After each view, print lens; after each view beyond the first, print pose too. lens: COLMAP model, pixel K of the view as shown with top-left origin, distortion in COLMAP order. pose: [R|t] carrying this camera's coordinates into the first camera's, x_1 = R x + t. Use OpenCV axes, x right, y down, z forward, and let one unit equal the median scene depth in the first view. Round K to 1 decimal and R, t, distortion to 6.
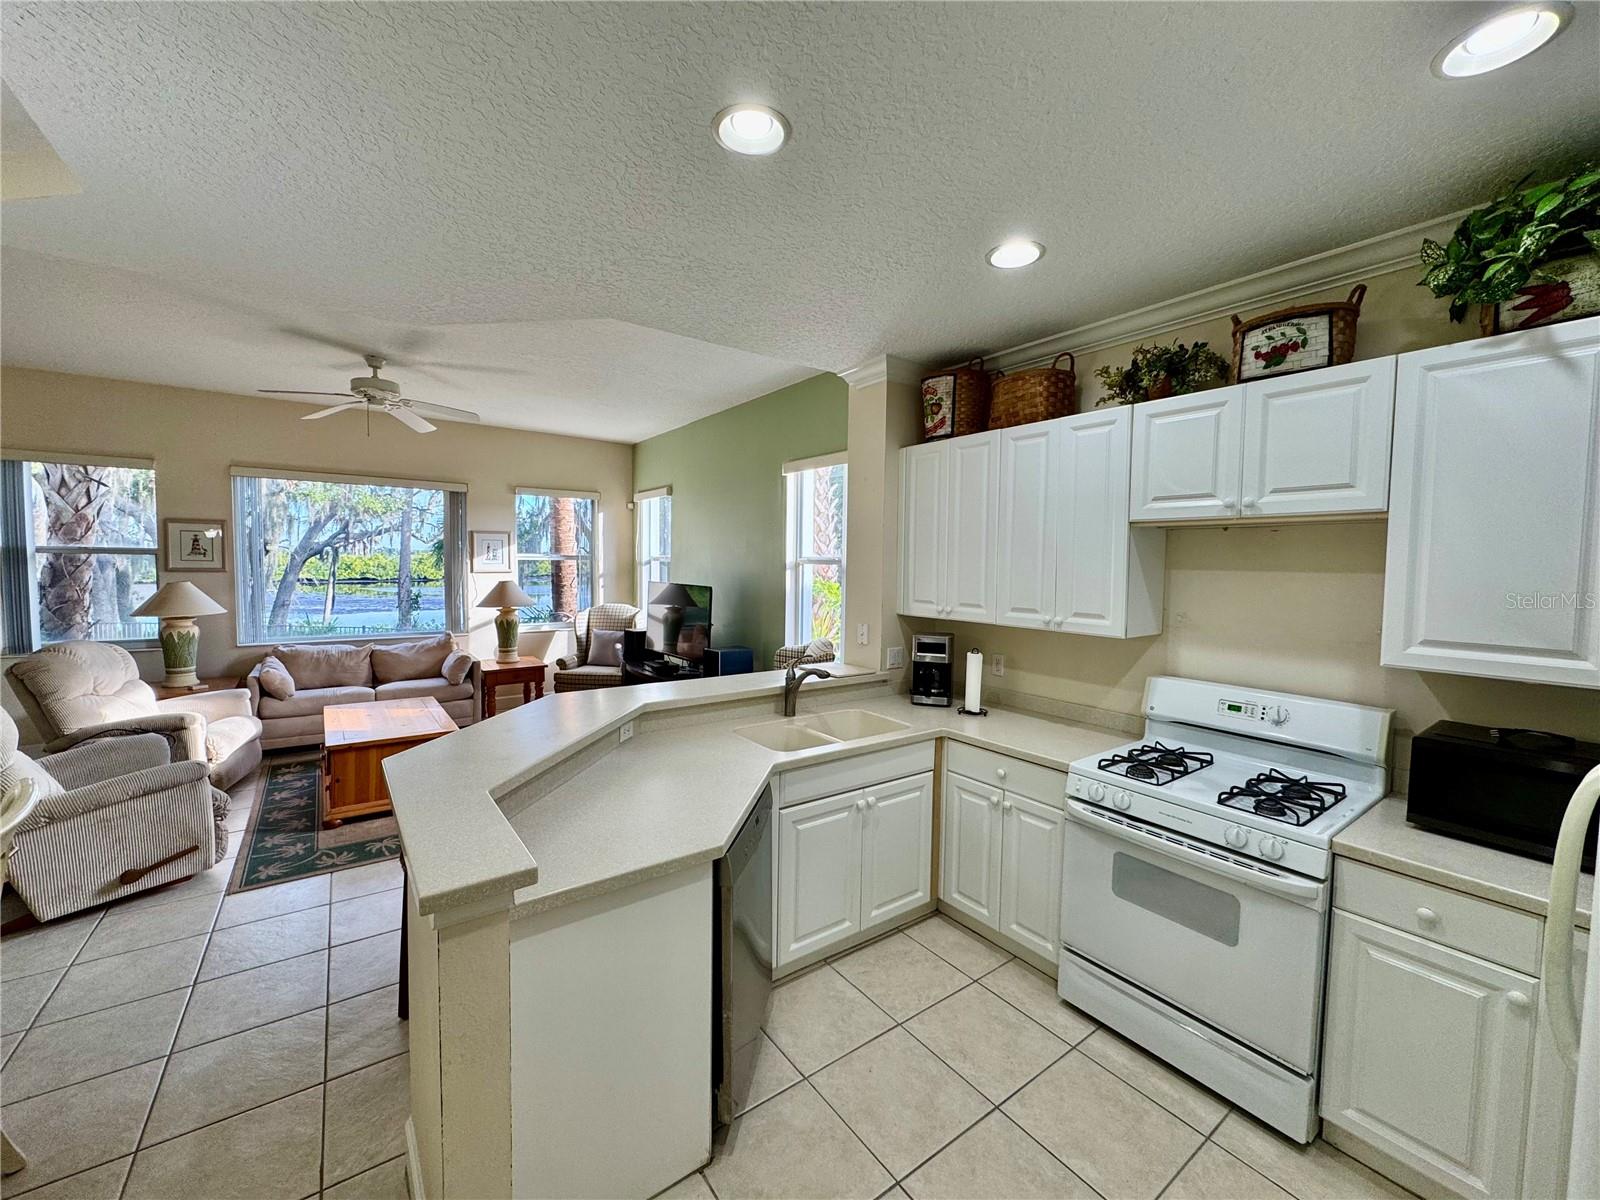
lens RADIAL K [[634.6, 0, 799.1], [0, 634.6, 595.5], [0, 0, 1]] dist [-0.002809, 0.000185]
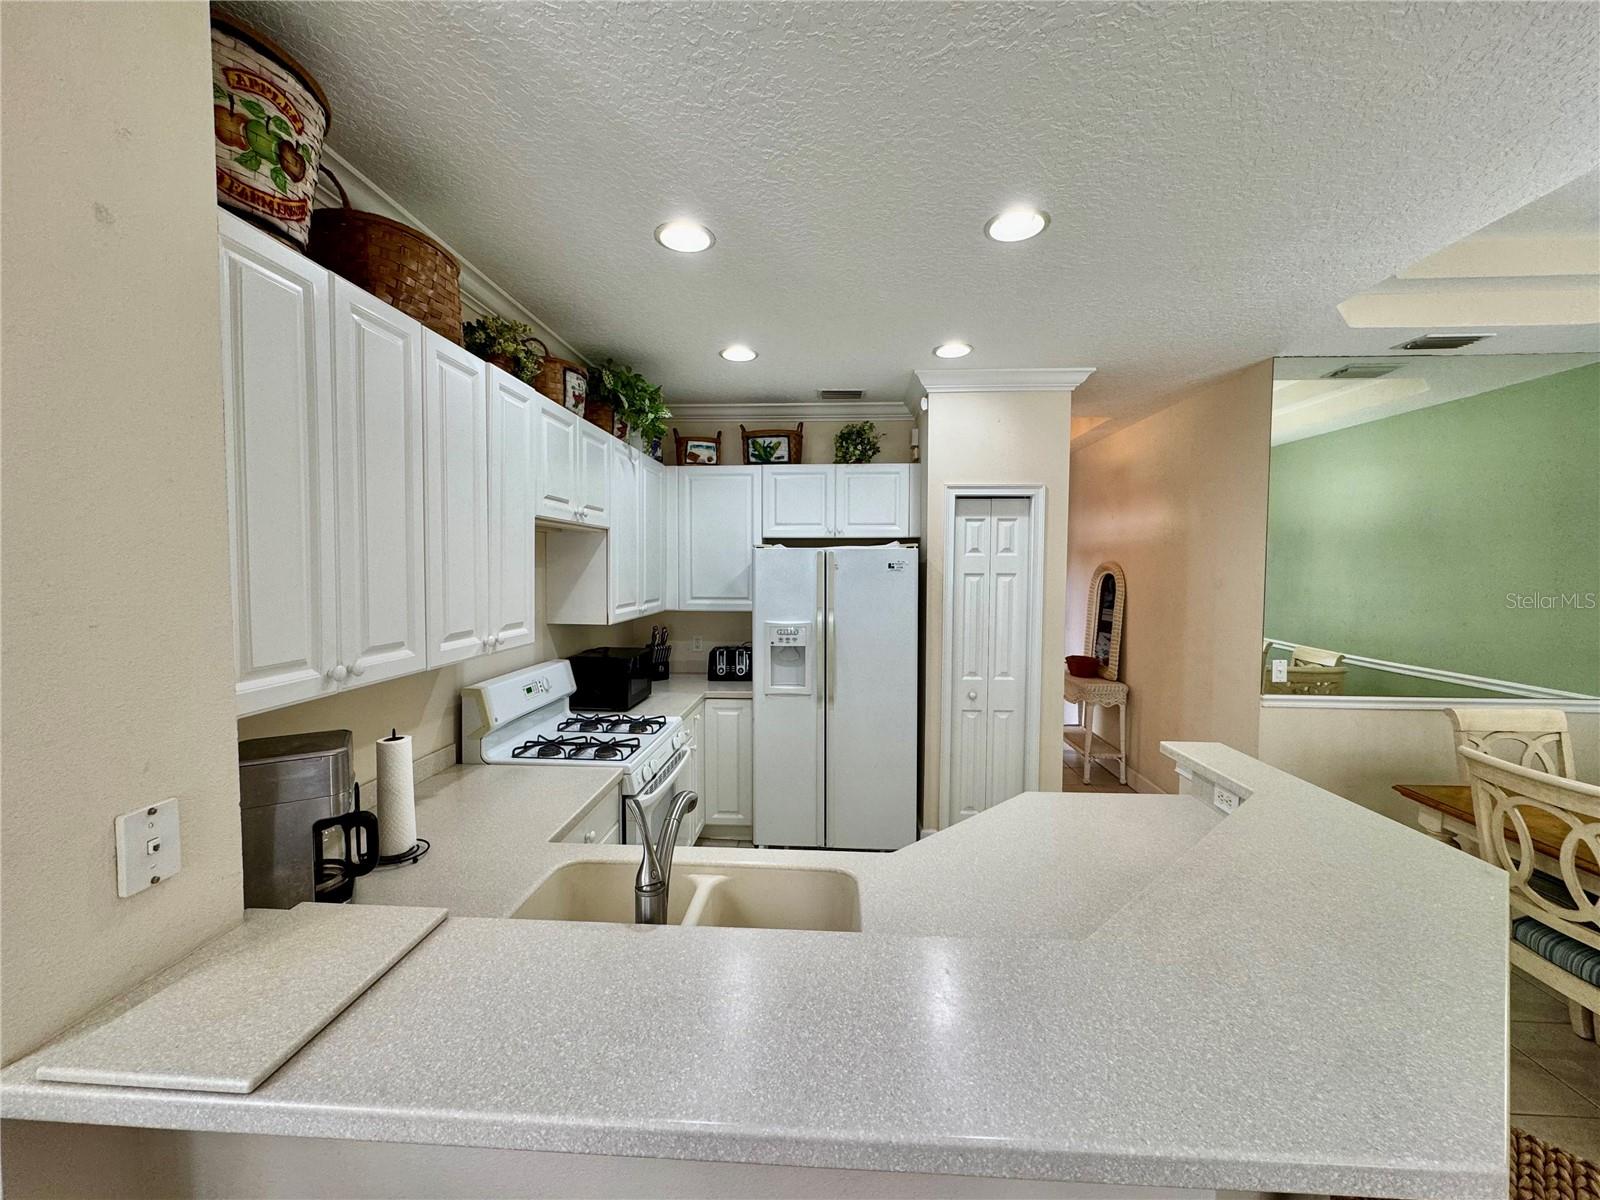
lens RADIAL K [[642.1, 0, 800.0], [0, 642.1, 600.0], [0, 0, 1]] dist [-0.001107, -0.000050]
pose [[-0.773388, -0.045914, 0.632268, -0.247195], [0.021535, 0.994895, 0.098589, -0.051470], [-0.633567, 0.089863, -0.768452, 0.973745]]
